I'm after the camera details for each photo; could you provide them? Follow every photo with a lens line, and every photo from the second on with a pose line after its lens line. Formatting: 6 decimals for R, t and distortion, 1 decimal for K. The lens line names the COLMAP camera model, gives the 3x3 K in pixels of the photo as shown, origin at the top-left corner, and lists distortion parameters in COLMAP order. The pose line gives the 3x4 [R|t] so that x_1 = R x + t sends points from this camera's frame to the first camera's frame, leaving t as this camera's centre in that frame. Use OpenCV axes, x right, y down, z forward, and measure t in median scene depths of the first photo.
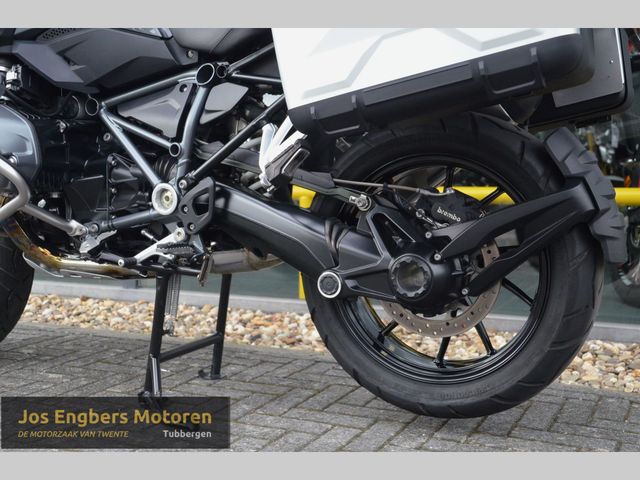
lens RADIAL K [[763.3, 0, 334.3], [0, 763.3, 240.3], [0, 0, 1]] dist [-0.014055, 0.470562]
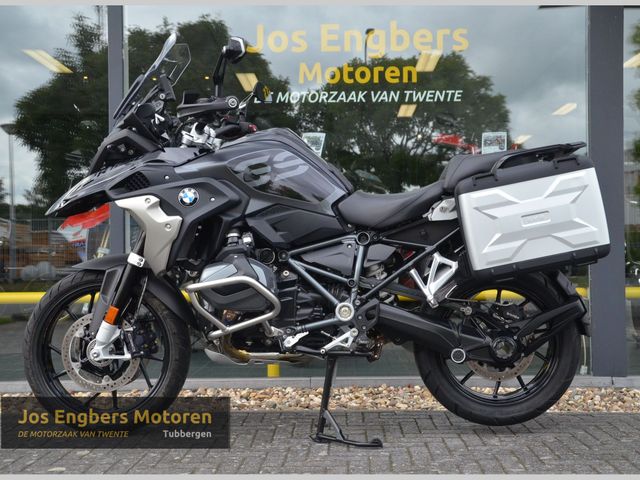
lens RADIAL K [[862.2, 0, 320.0], [0, 862.2, 240.0], [0, 0, 1]] dist [0.050653, 0.087631]
pose [[0.918361, -0.005212, 0.395708, -1.007169], [0.043606, 0.995157, -0.088092, -0.045406], [-0.393333, 0.098155, 0.914142, -0.722308]]
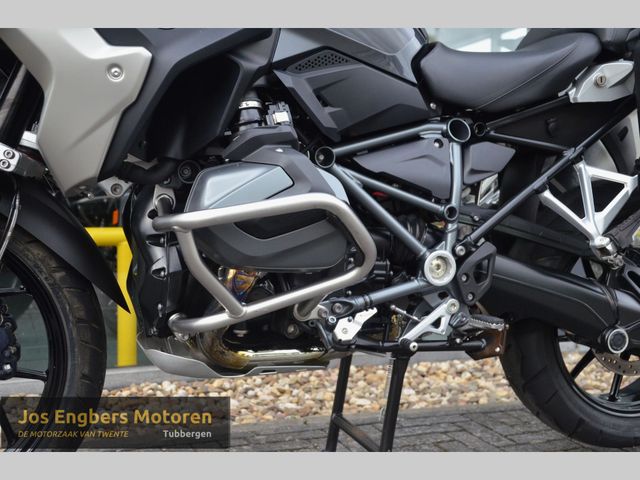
lens RADIAL K [[812.2, 0, 328.1], [0, 812.2, 249.6], [0, 0, 1]] dist [0.092465, 0.088996]
pose [[0.681067, -0.044348, 0.730877, -0.983498], [0.052309, 0.998561, 0.011847, -0.091551], [-0.730351, 0.030163, 0.682406, 0.440727]]
